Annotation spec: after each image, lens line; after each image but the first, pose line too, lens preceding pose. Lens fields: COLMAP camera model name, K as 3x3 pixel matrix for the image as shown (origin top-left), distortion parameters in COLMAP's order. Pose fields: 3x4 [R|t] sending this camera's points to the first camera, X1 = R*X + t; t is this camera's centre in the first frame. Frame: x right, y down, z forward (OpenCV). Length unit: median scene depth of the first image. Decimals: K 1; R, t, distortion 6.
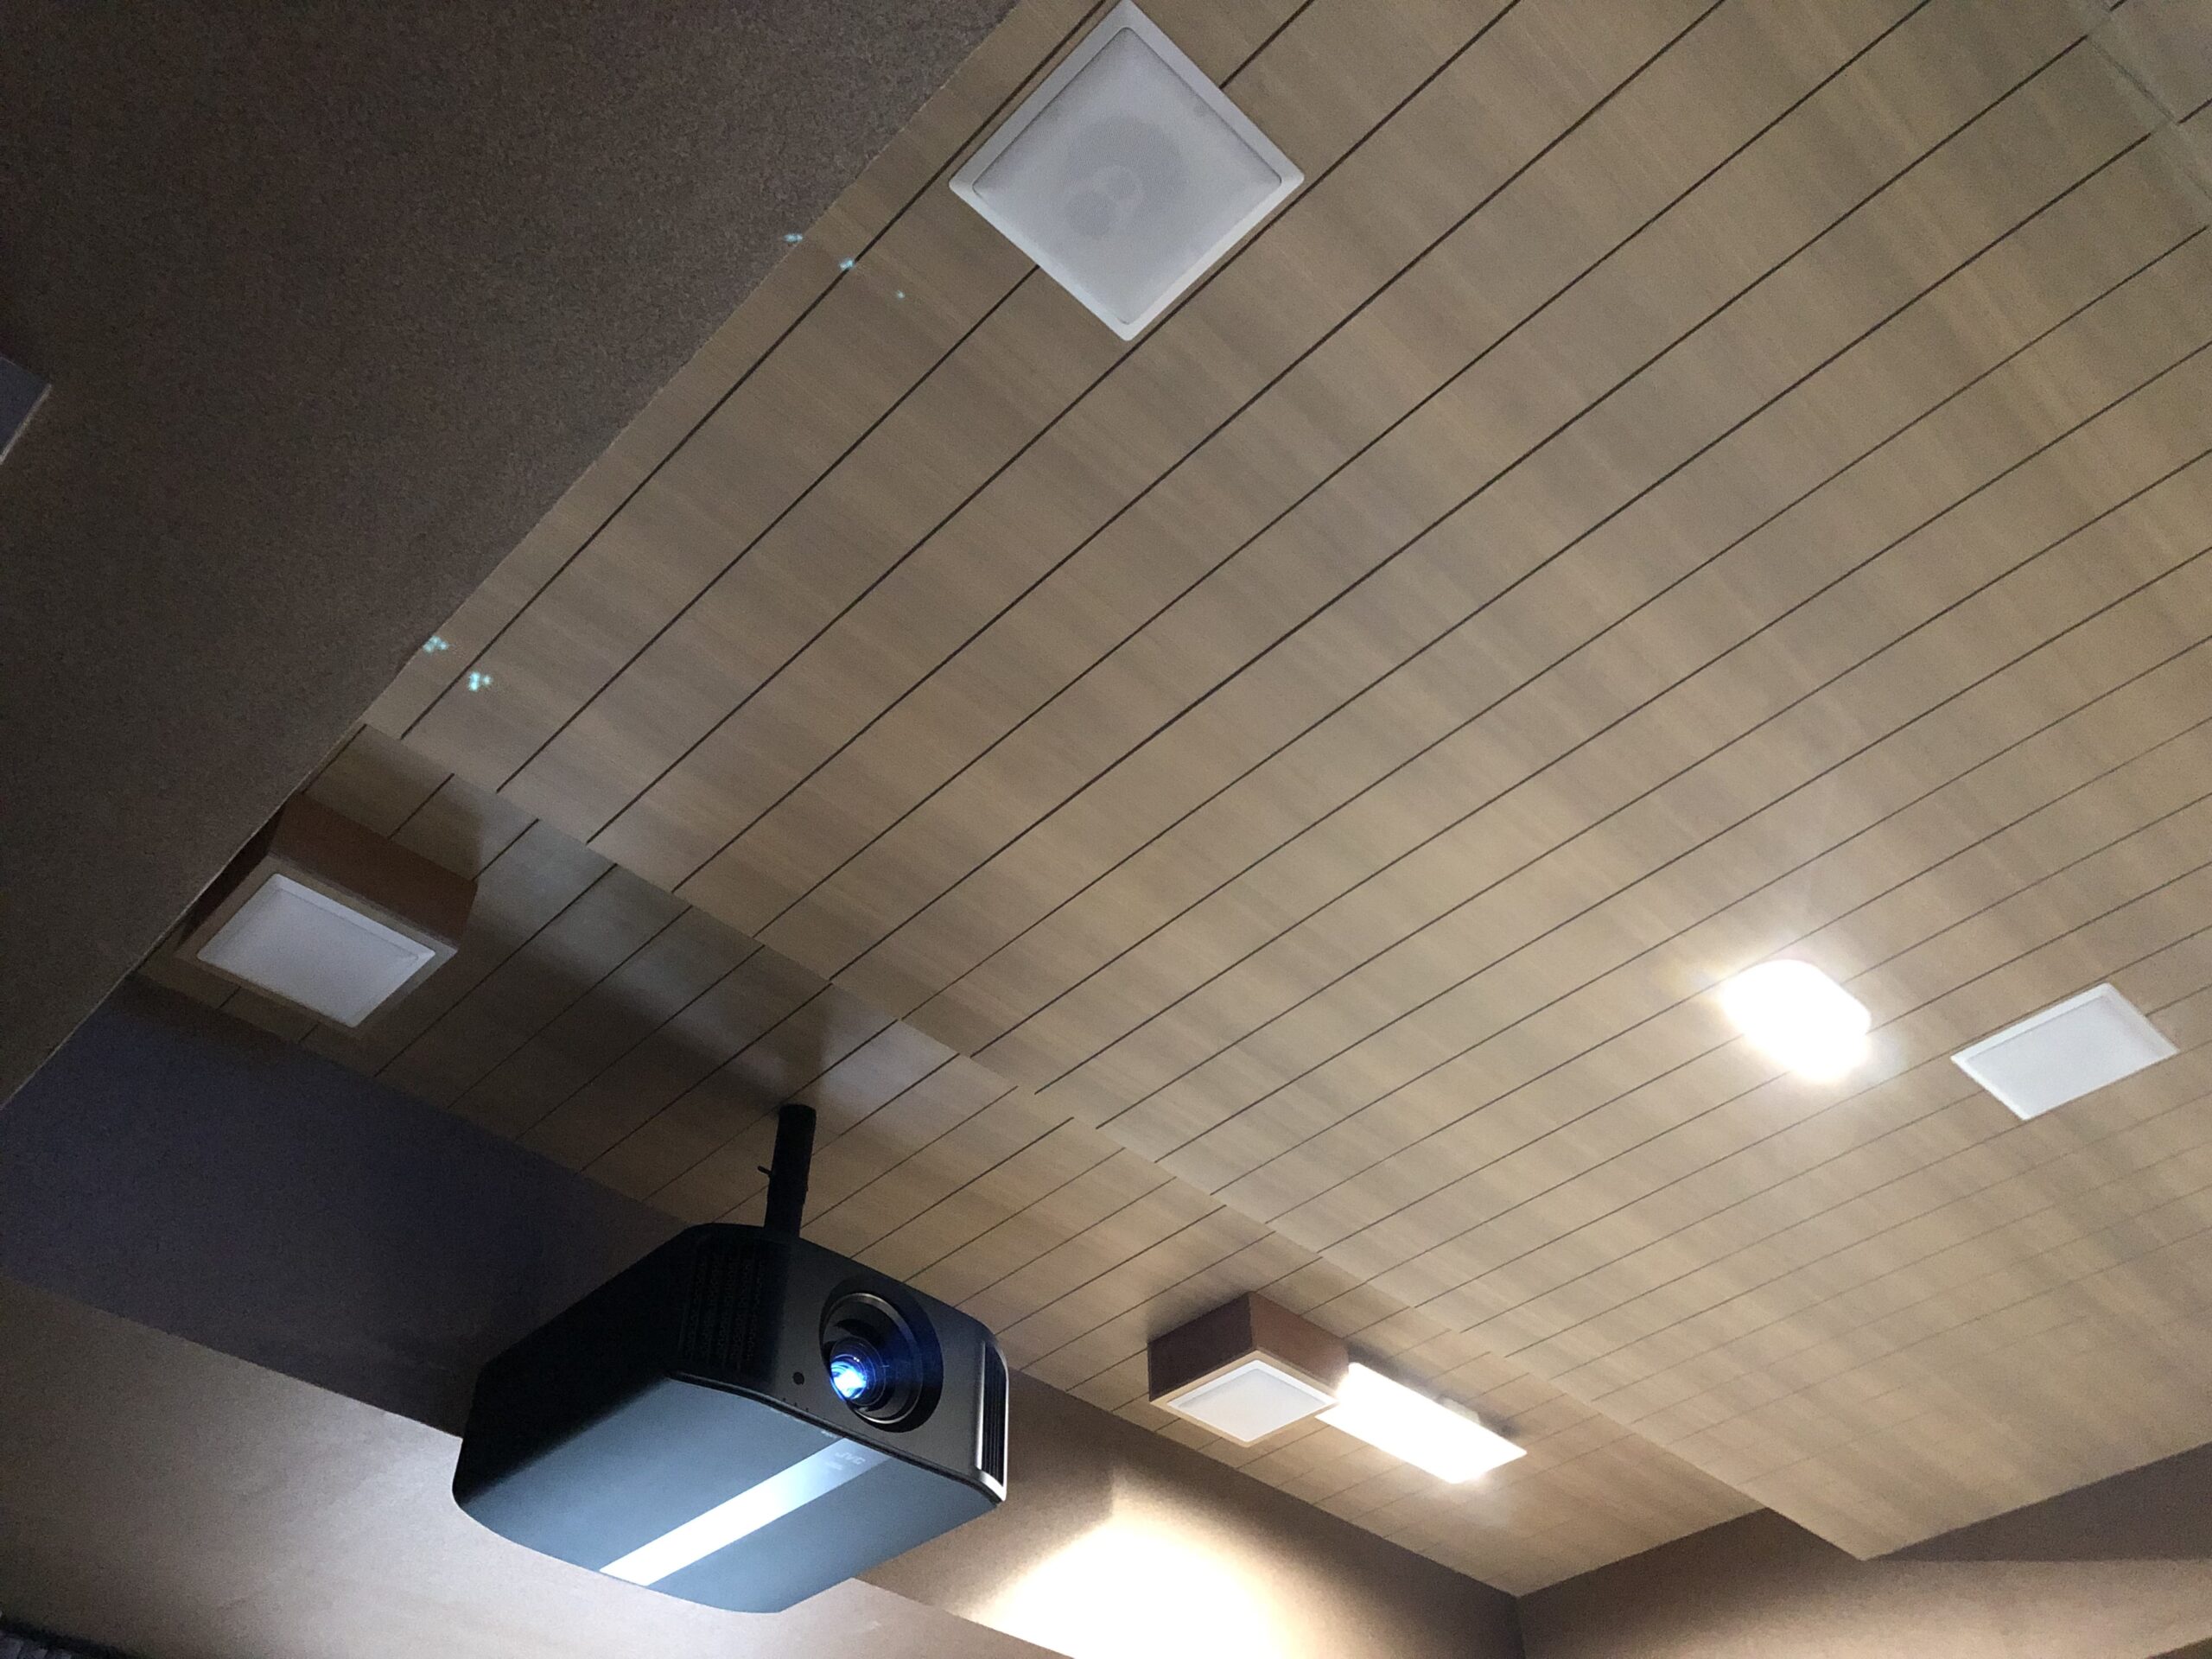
lens RADIAL K [[1819.8, 0, 1102.3], [0, 1819.8, 832.0], [0, 0, 1]] dist [0.049362, -0.074719]
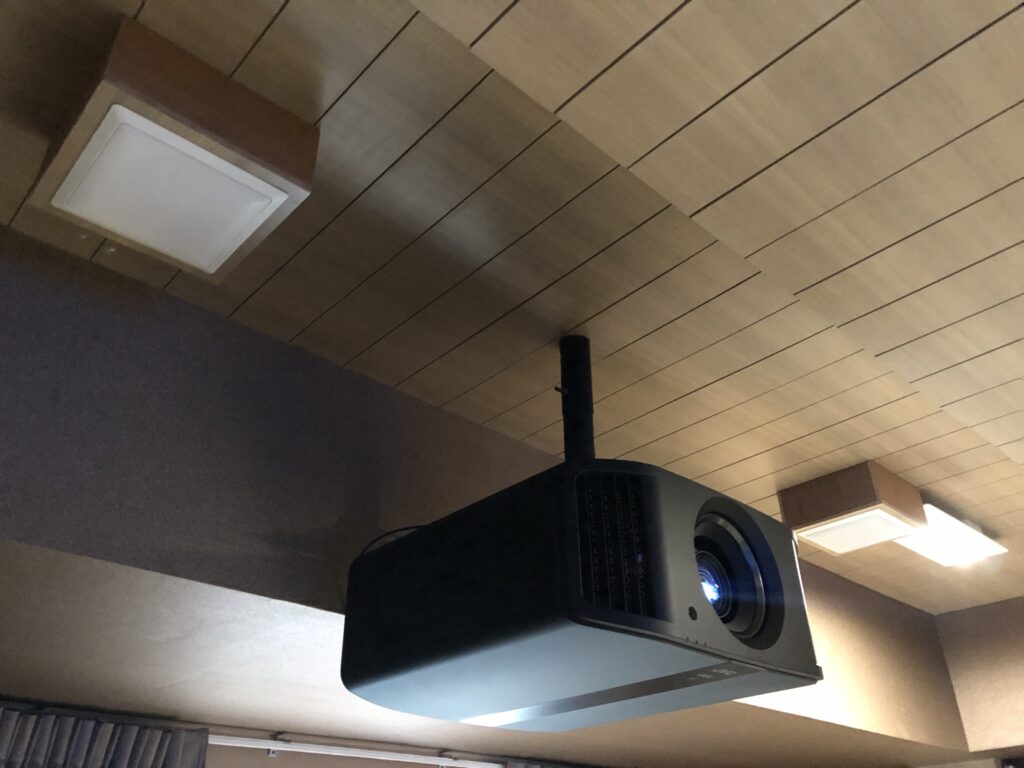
lens RADIAL K [[842.4, 0, 510.7], [0, 842.4, 381.6], [0, 0, 1]] dist [0.049362, -0.074719]
pose [[0.999406, -0.015247, -0.030890, -0.204708], [0.021765, 0.974545, 0.223131, 0.056803], [0.026702, -0.223671, 0.974299, 0.472545]]
